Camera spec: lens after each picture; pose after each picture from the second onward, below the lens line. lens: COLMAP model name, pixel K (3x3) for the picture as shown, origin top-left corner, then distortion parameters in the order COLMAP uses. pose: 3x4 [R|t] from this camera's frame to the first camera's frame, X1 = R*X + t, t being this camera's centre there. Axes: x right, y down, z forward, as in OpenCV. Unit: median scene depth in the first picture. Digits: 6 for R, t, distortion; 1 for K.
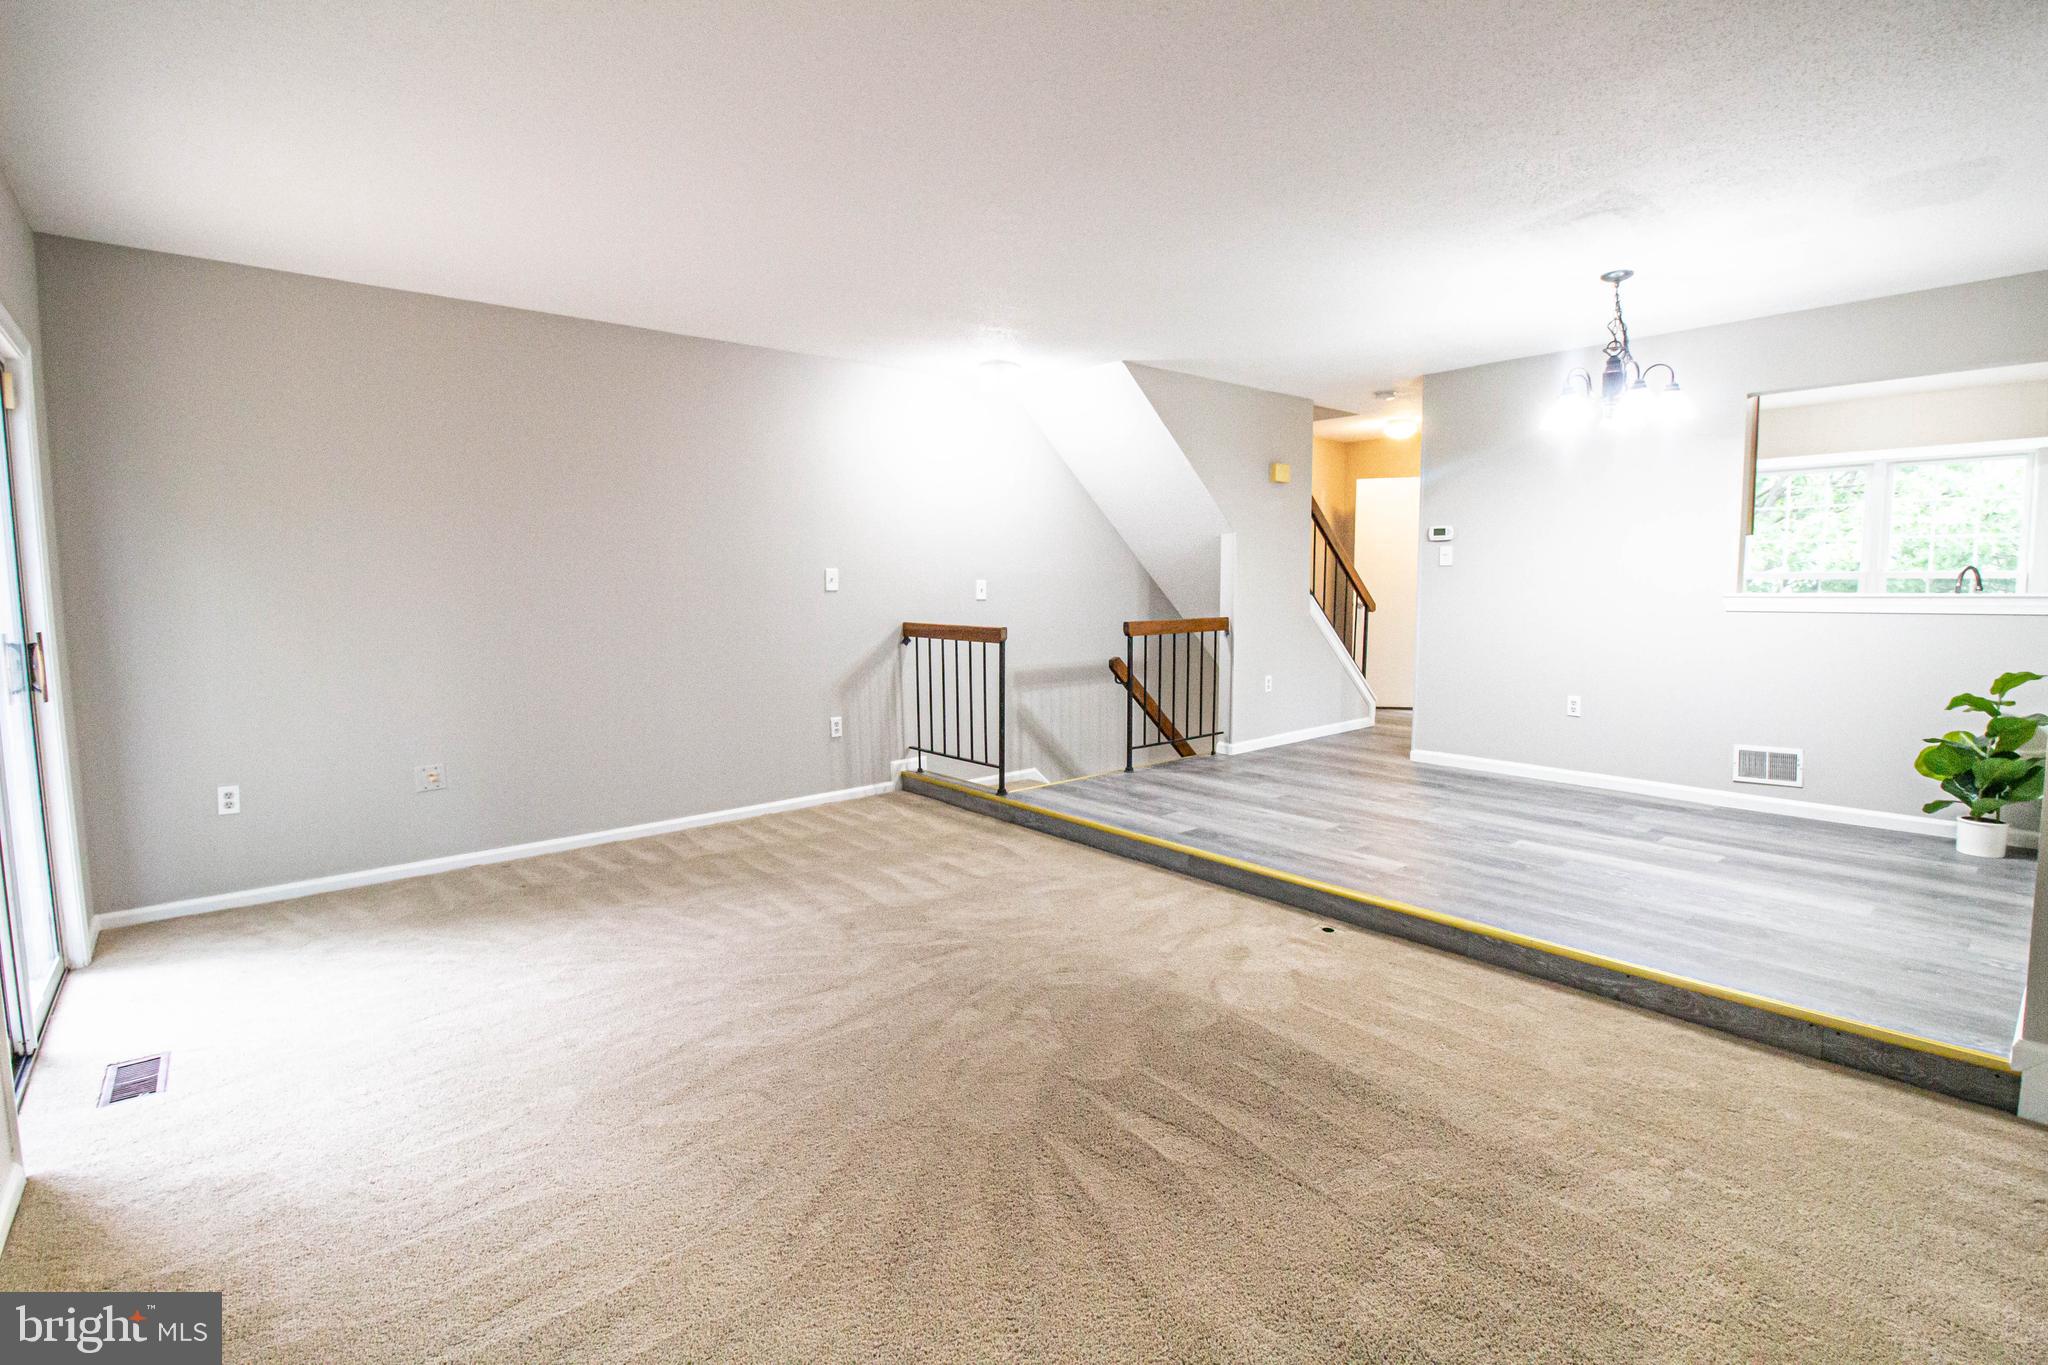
lens RADIAL K [[943.7, 0, 1019.1], [0, 943.7, 667.4], [0, 0, 1]] dist [-0.000091, -0.014065]
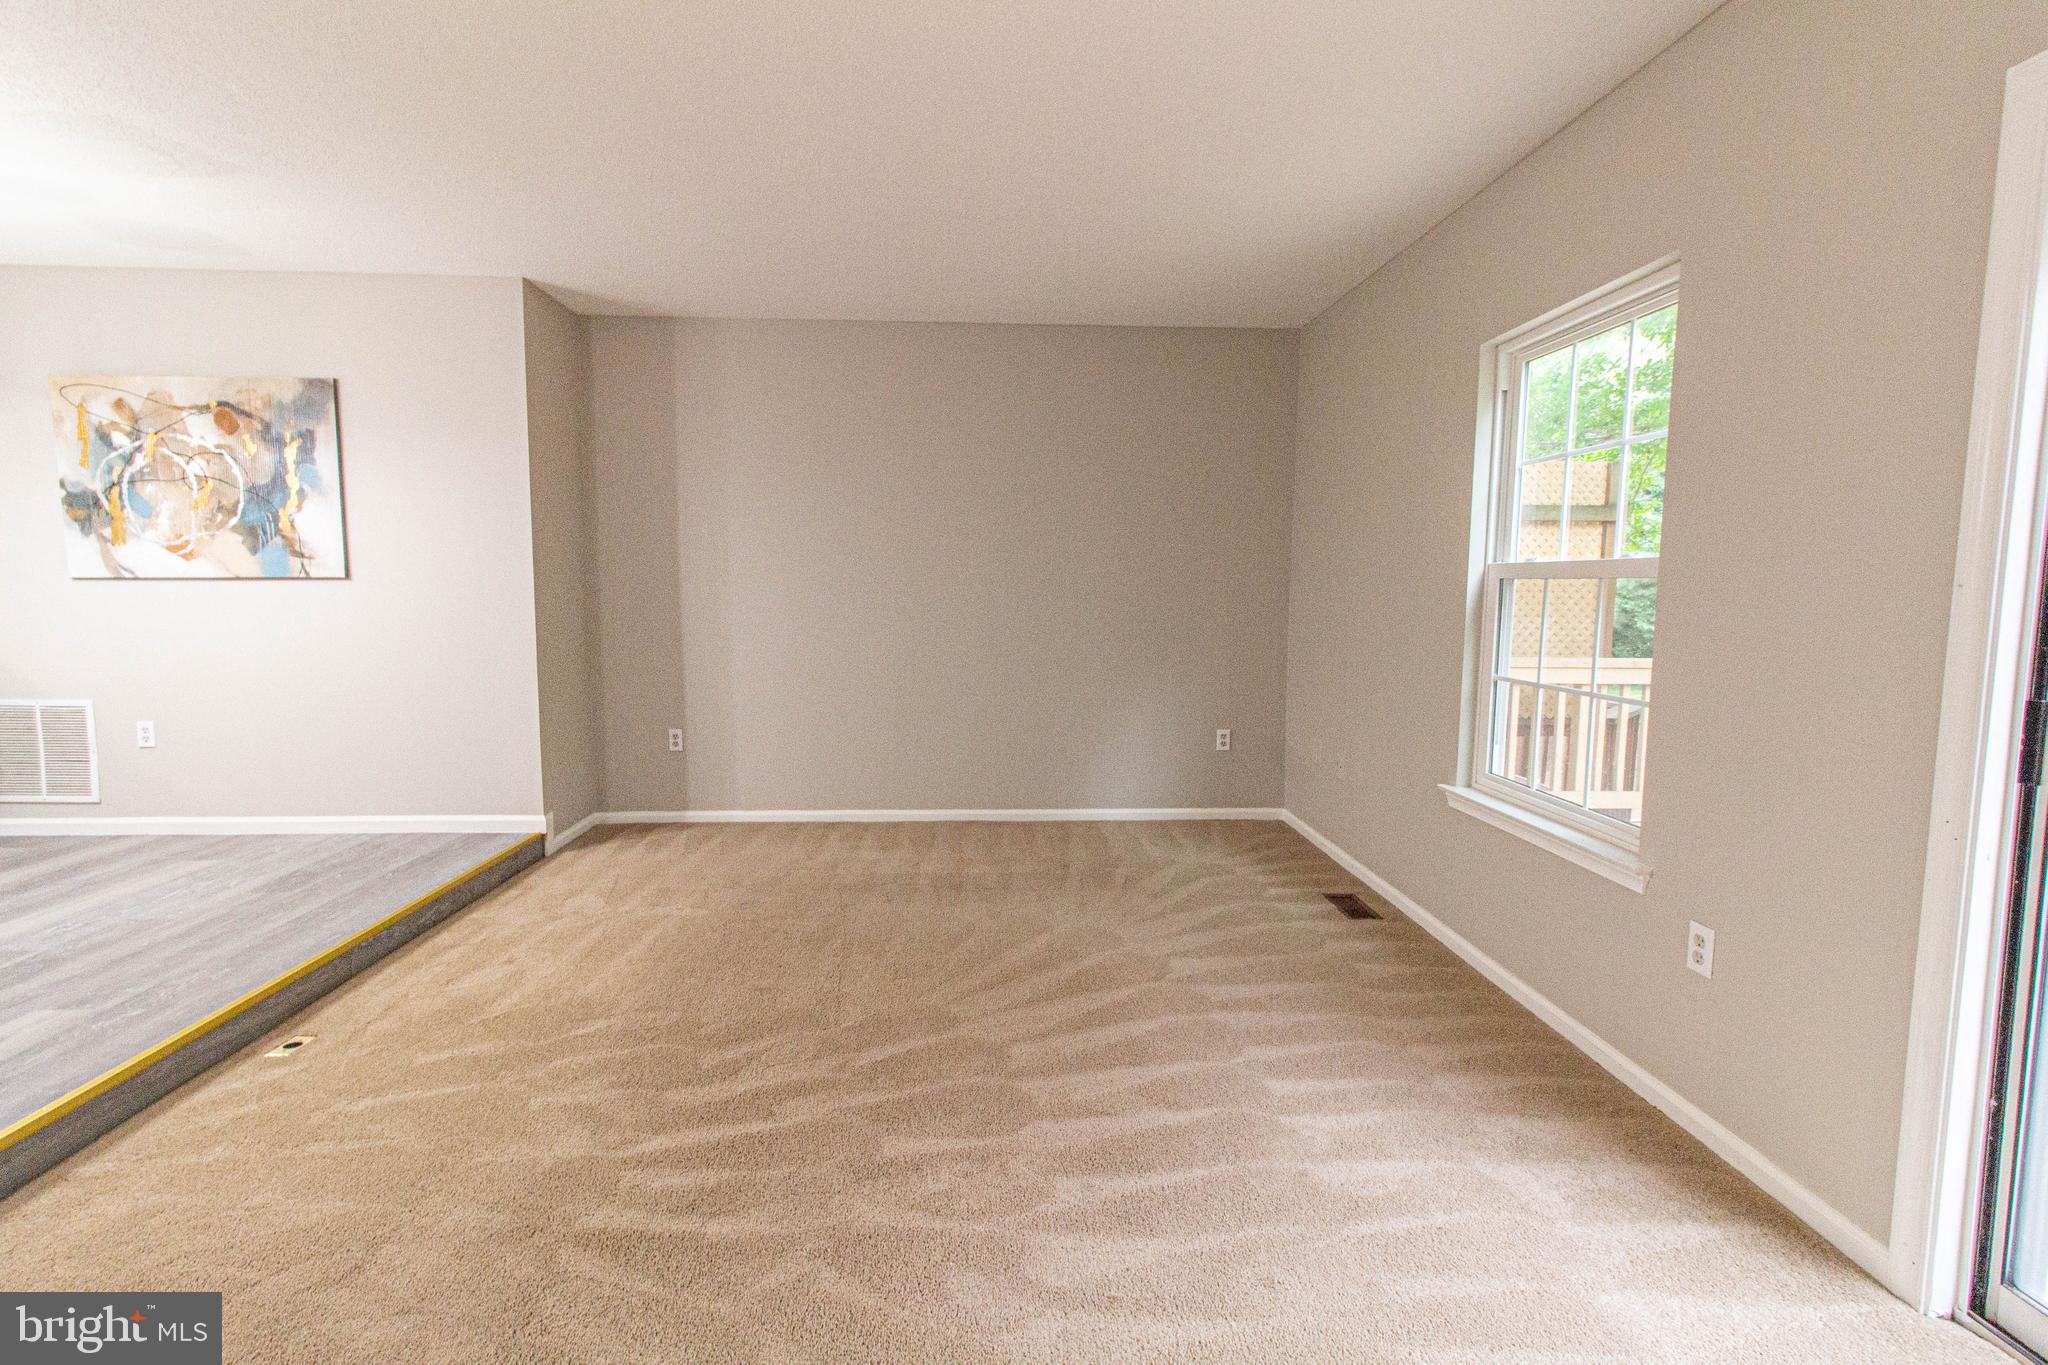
lens RADIAL K [[939.1, 0, 1020.1], [0, 939.1, 668.2], [0, 0, 1]] dist [0.001560, 0.000169]
pose [[-0.791738, -0.052344, 0.608614, -0.421691], [0.052681, 0.986759, 0.153398, -0.071072], [-0.608584, 0.153513, -0.778498, 0.911198]]
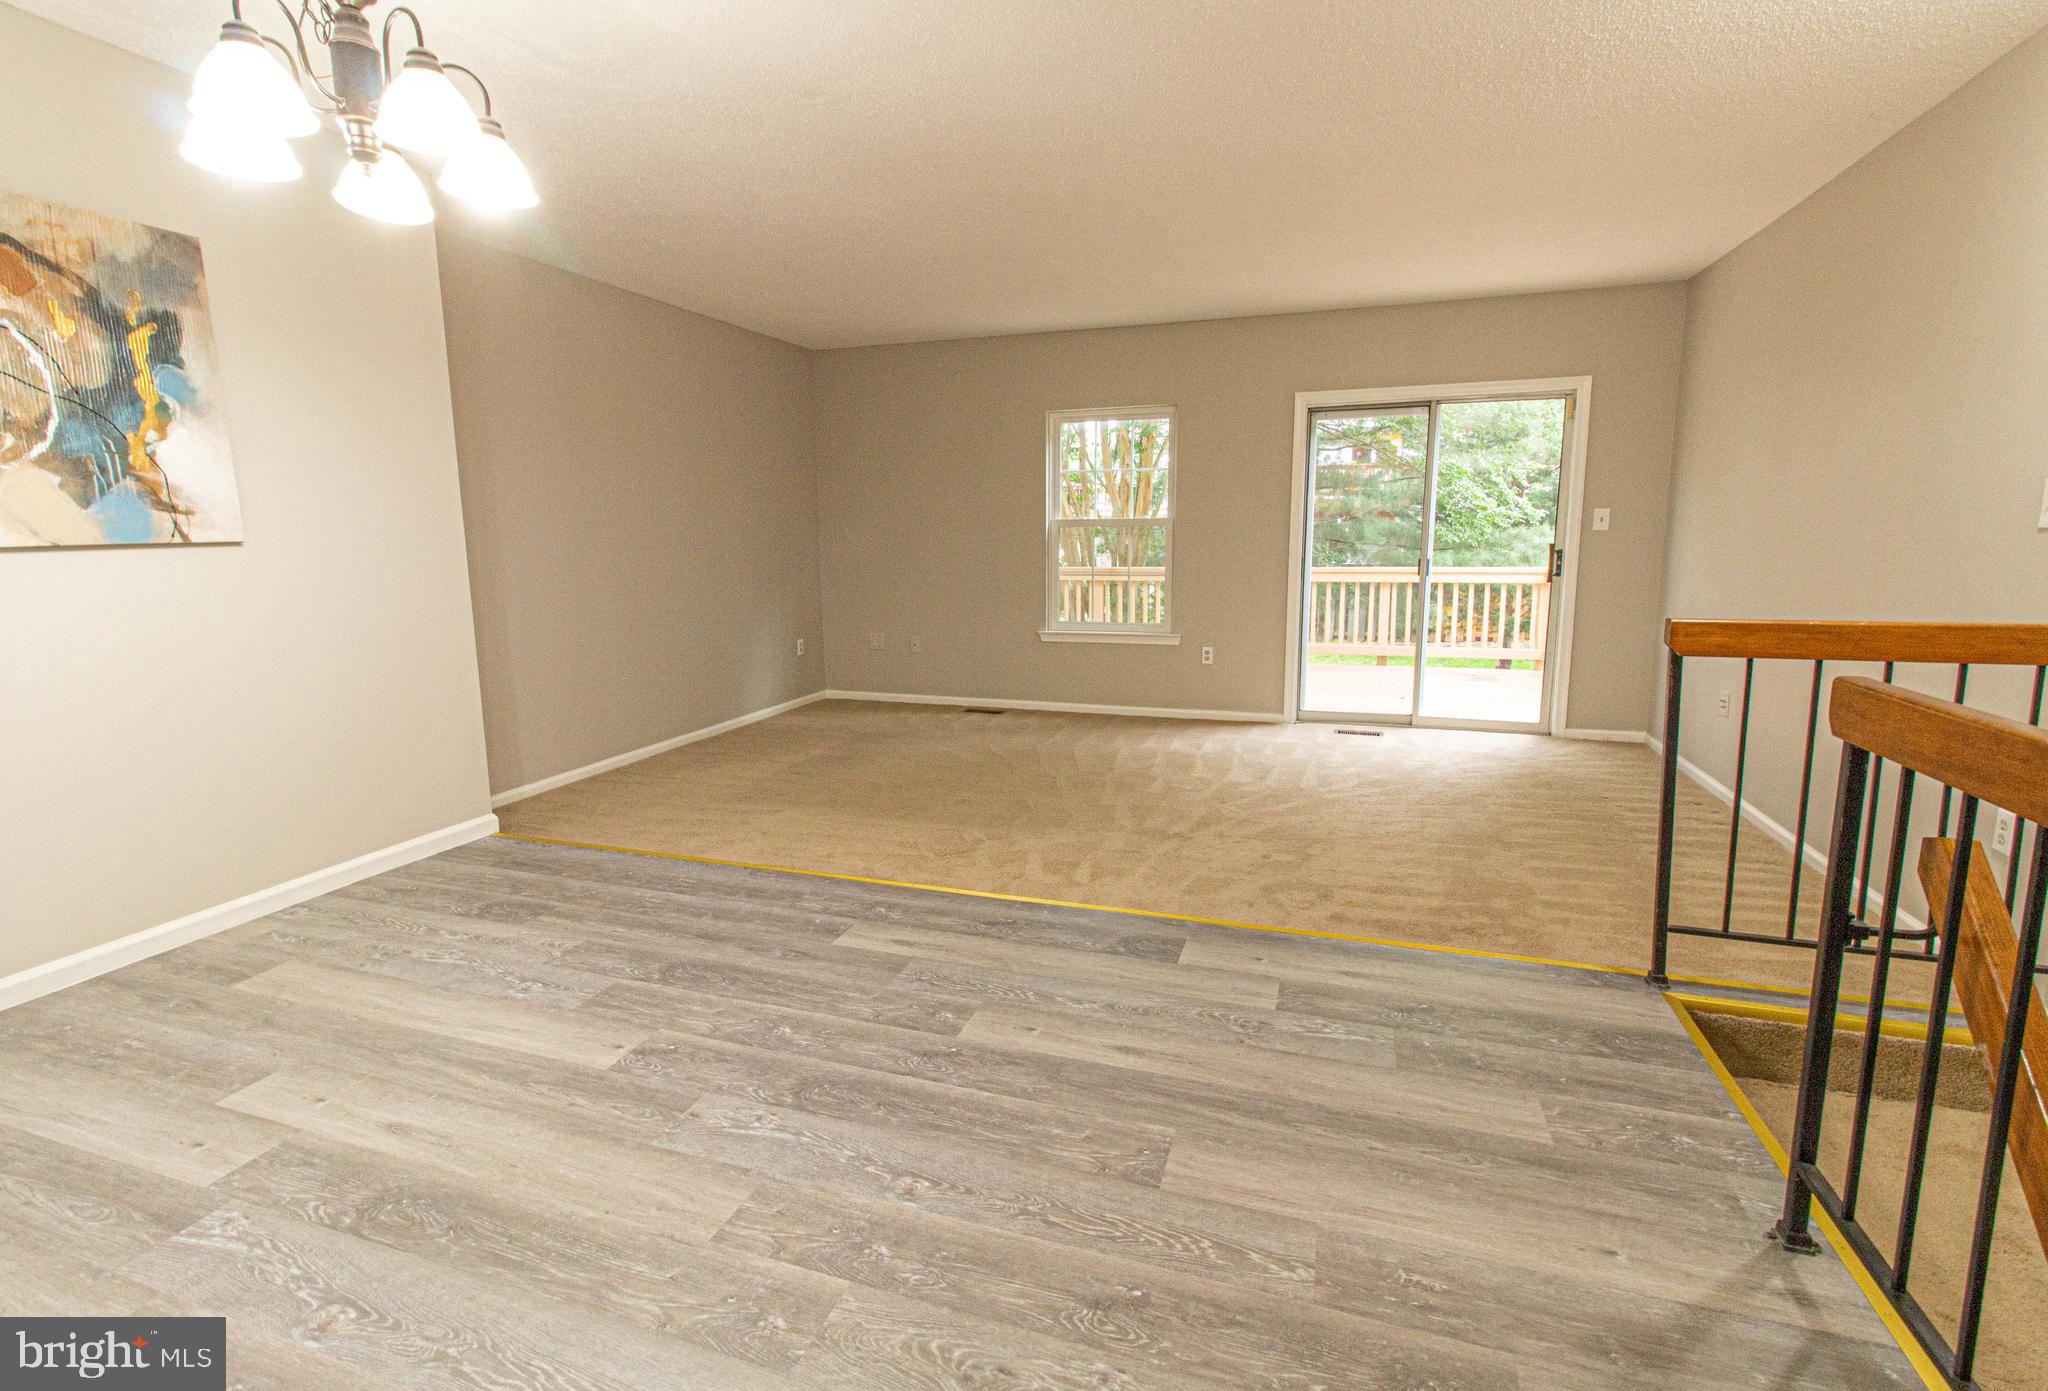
lens RADIAL K [[958.1, 0, 1005.2], [0, 958.1, 681.6], [0, 0, 1]] dist [-0.000946, 0.000491]
pose [[-0.865299, 0.095933, -0.491991, 0.544159], [-0.027357, 0.971014, 0.237452, -0.127054], [0.500509, 0.218926, -0.837593, 1.389474]]
